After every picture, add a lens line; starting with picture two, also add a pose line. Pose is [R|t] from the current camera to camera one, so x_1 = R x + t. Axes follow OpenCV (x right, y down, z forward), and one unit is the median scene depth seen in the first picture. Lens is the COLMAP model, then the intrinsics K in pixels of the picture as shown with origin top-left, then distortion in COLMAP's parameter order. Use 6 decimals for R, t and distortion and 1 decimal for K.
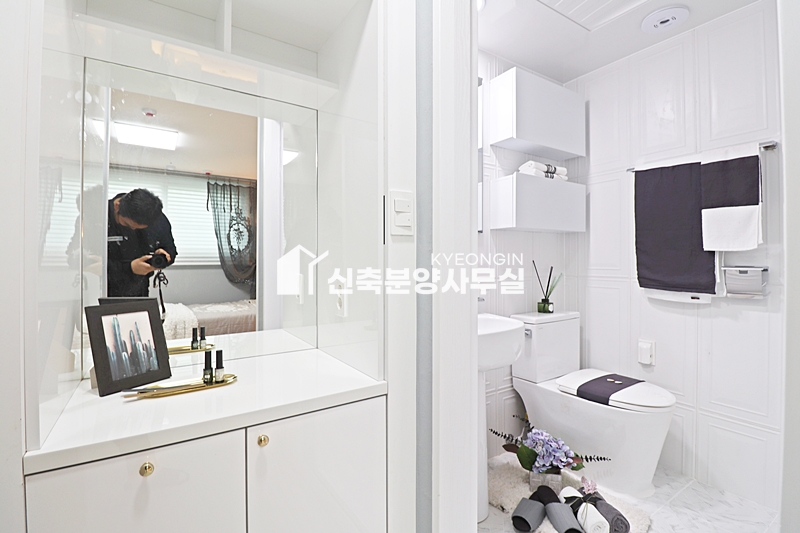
lens RADIAL K [[371.1, 0, 399.7], [0, 371.1, 257.9], [0, 0, 1]] dist [-0.003160, -0.011884]
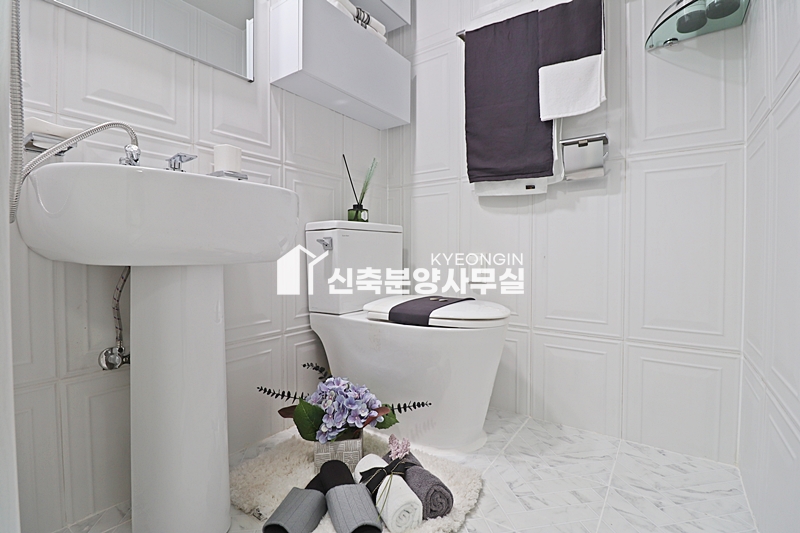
lens RADIAL K [[371.1, 0, 399.7], [0, 371.1, 257.9], [0, 0, 1]] dist [-0.003160, -0.011884]
pose [[0.930776, -0.004931, 0.365558, 0.263926], [-0.002291, 0.999811, 0.019321, 0.259586], [-0.365584, -0.018821, 0.930588, 0.380184]]
